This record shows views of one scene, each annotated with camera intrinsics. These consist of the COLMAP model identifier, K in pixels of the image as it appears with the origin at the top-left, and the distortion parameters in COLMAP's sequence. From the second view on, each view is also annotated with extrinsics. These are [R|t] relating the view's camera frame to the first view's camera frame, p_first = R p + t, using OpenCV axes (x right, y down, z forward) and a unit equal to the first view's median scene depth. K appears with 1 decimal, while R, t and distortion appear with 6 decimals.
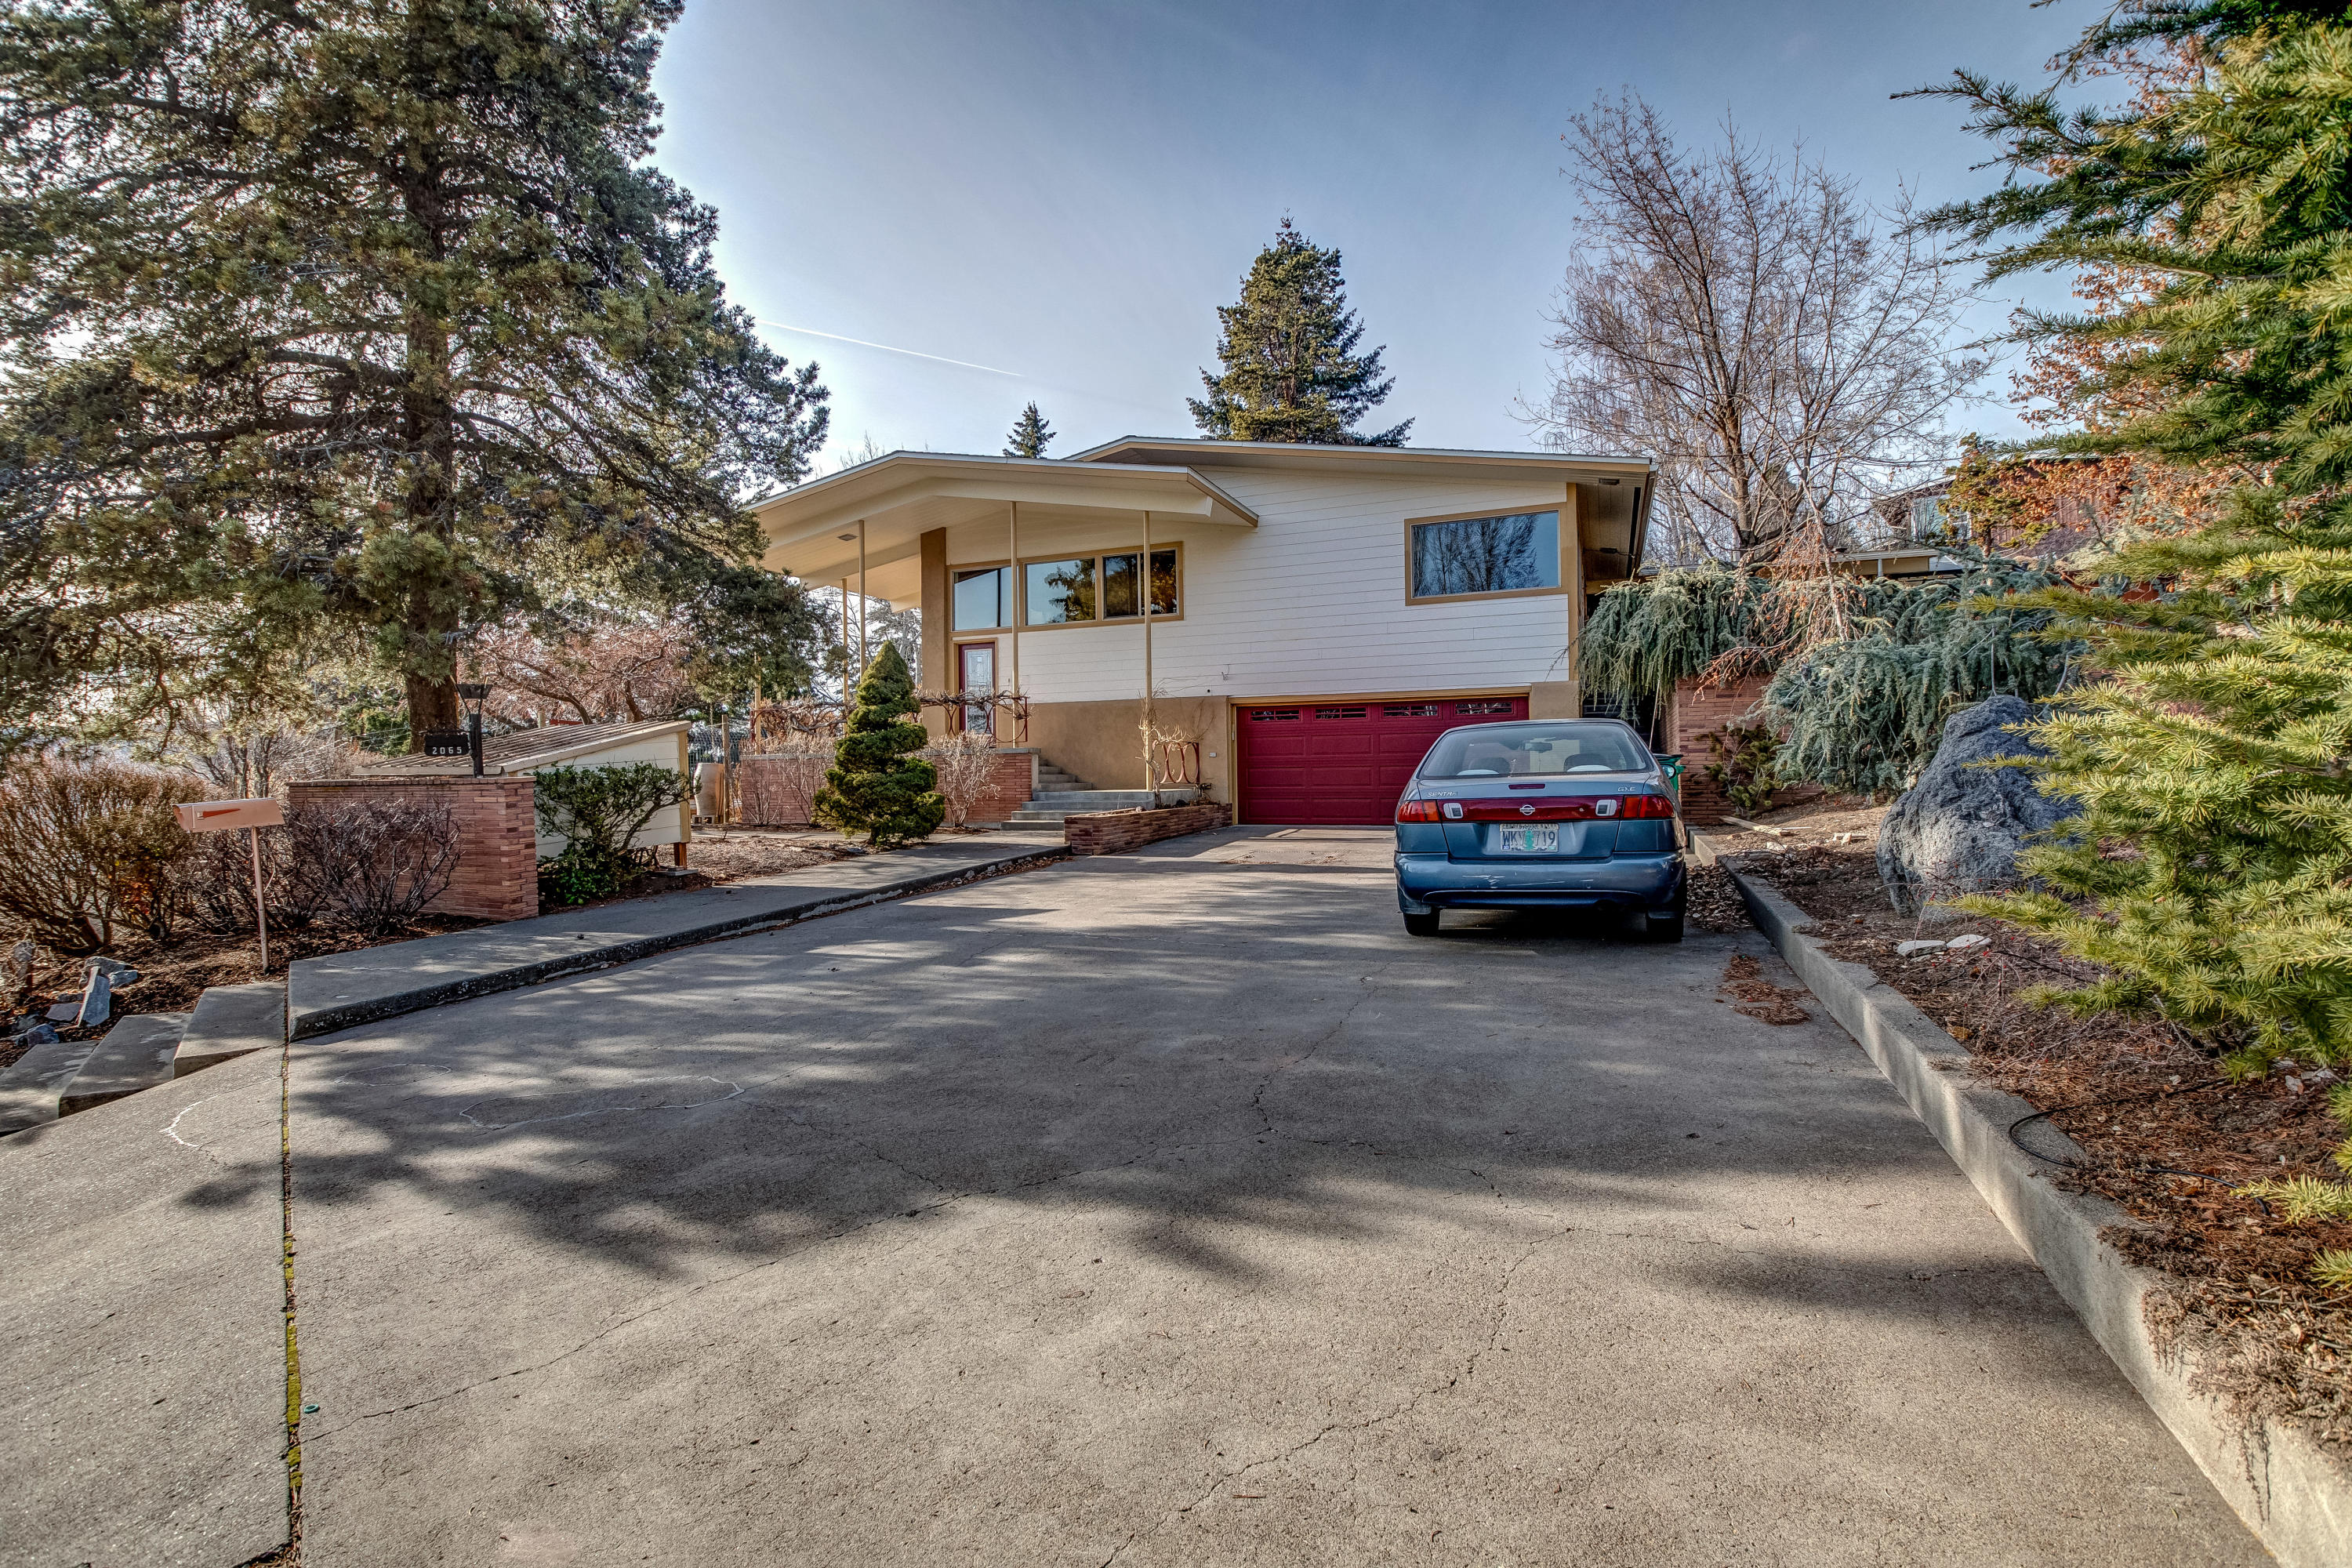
lens RADIAL K [[1040.3, 0, 1169.3], [0, 1040.3, 767.0], [0, 0, 1]] dist [-0.018336, -0.001246]
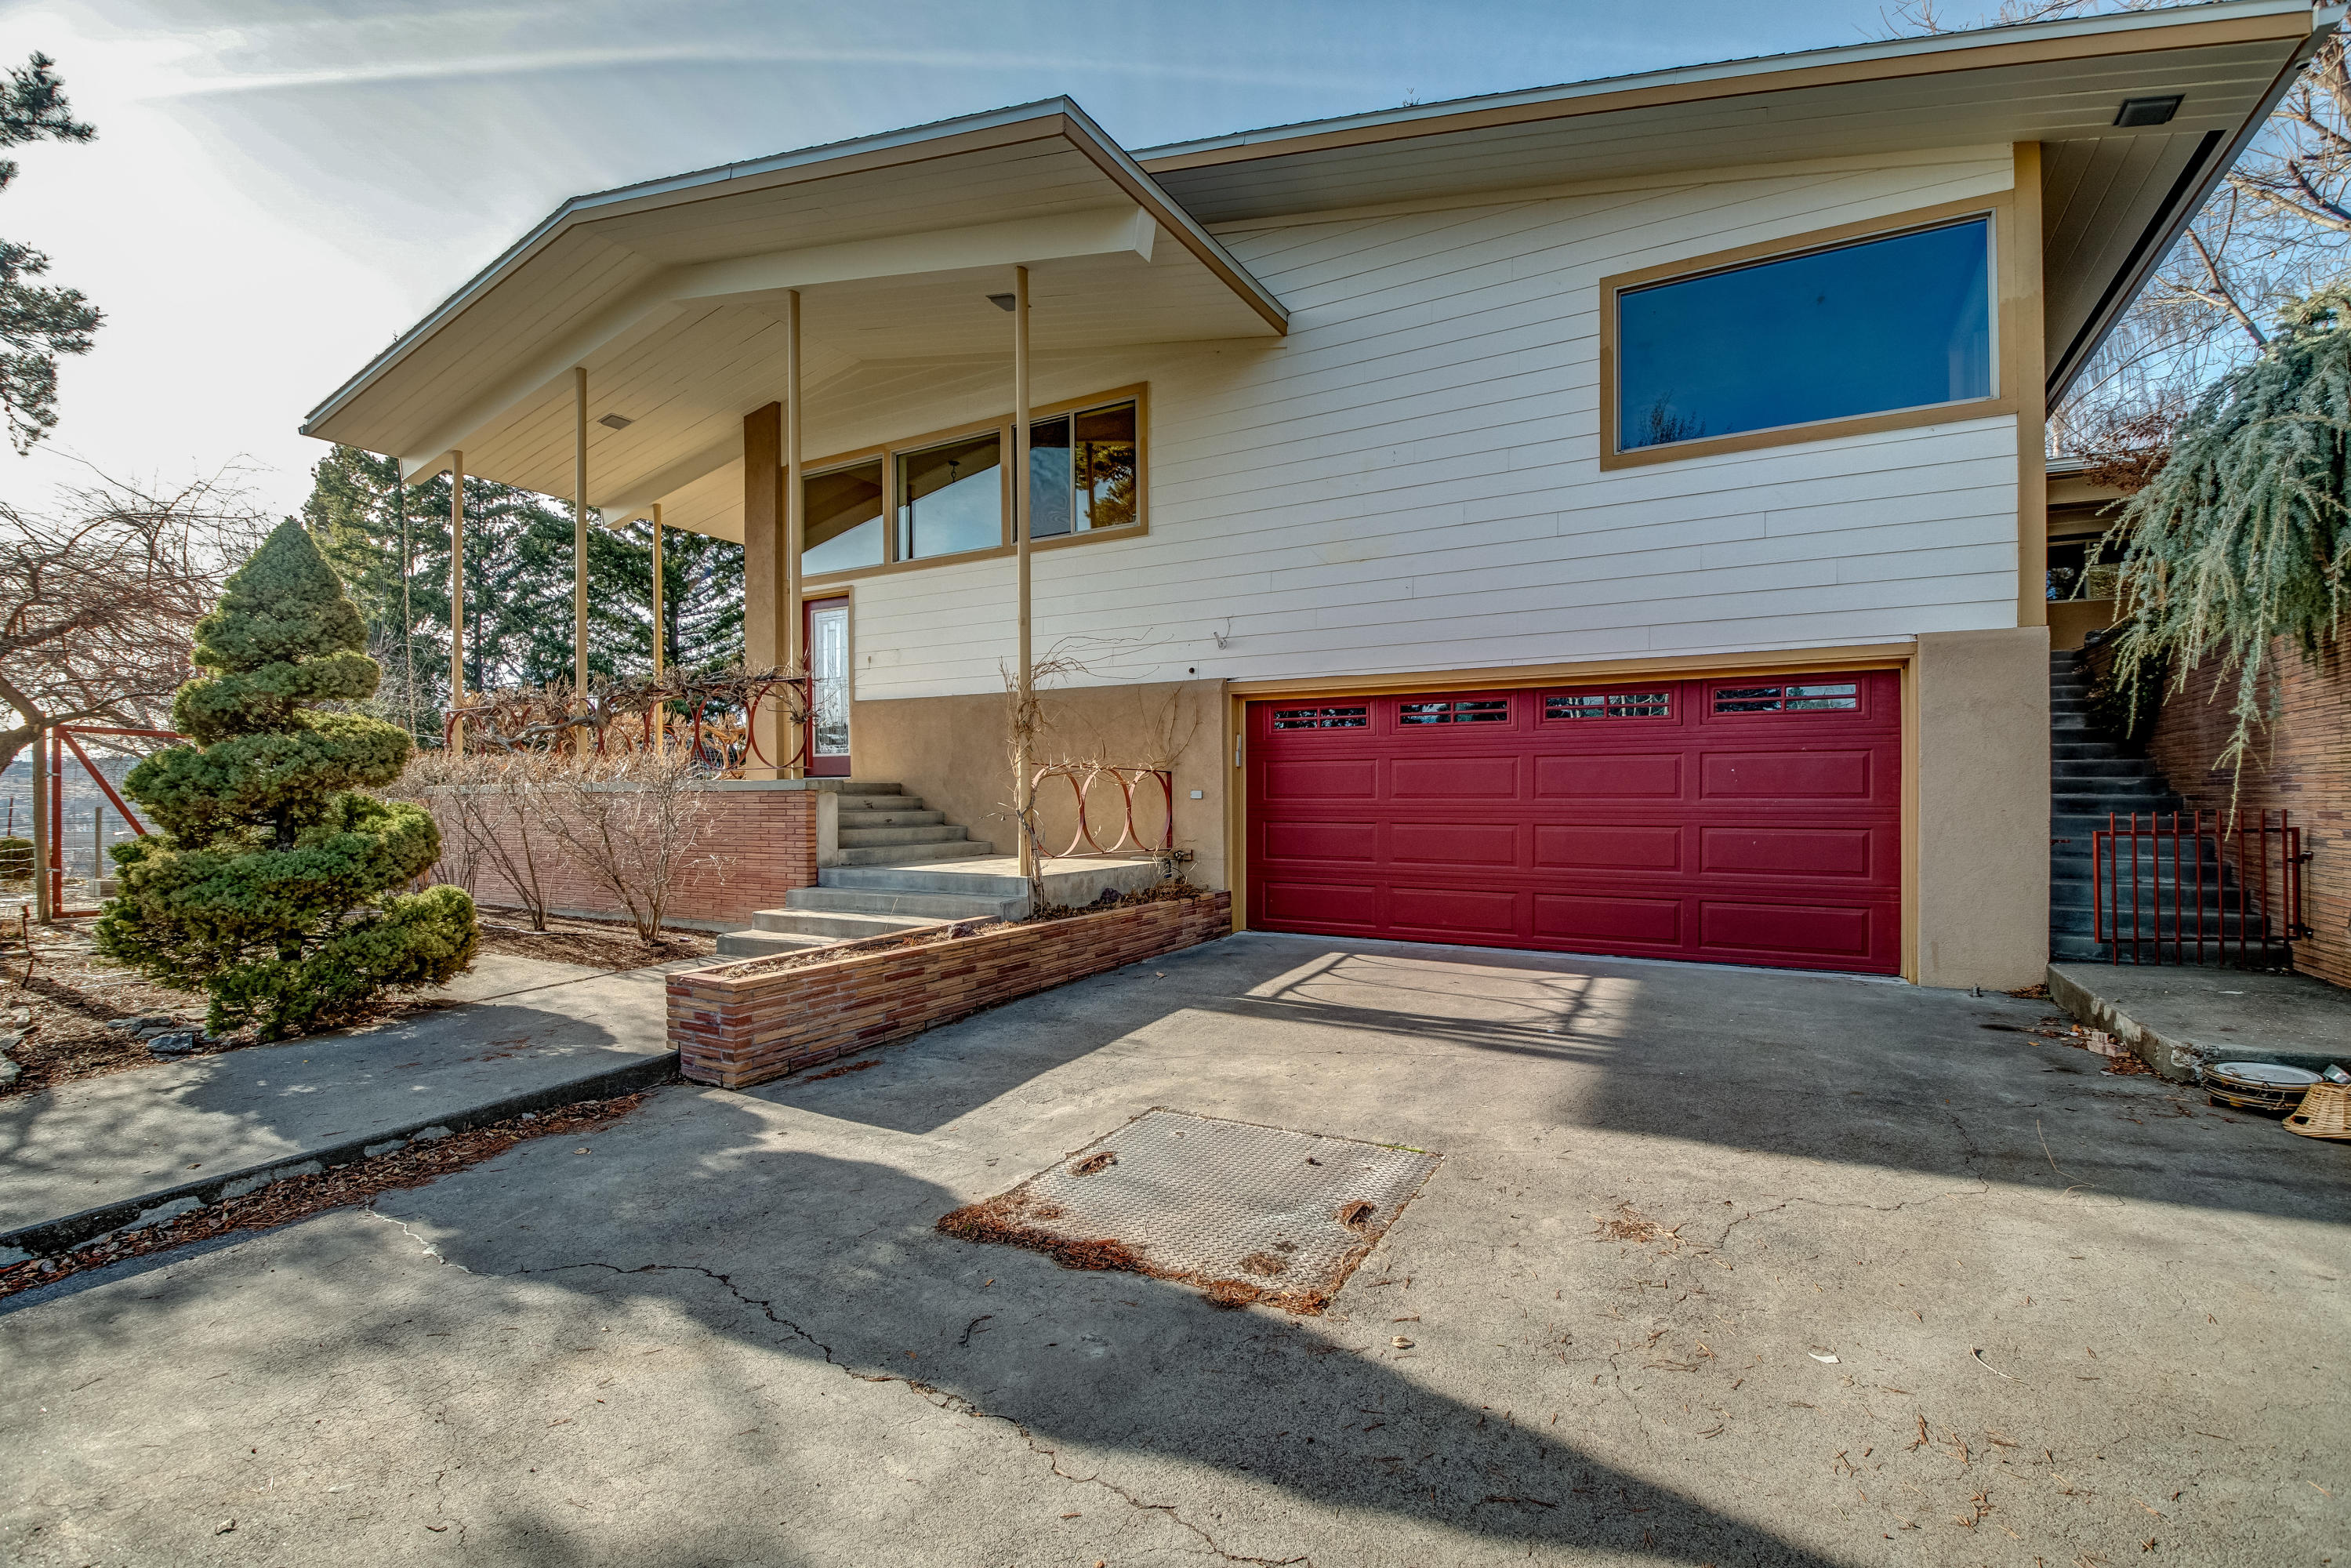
lens RADIAL K [[1039.9, 0, 1184.2], [0, 1039.9, 801.2], [0, 0, 1]] dist [-0.018336, -0.001246]
pose [[0.994125, 0.009990, -0.107779, 0.090945], [-0.008679, 0.999883, 0.012623, -0.014901], [0.107893, -0.011614, 0.994095, 0.494538]]
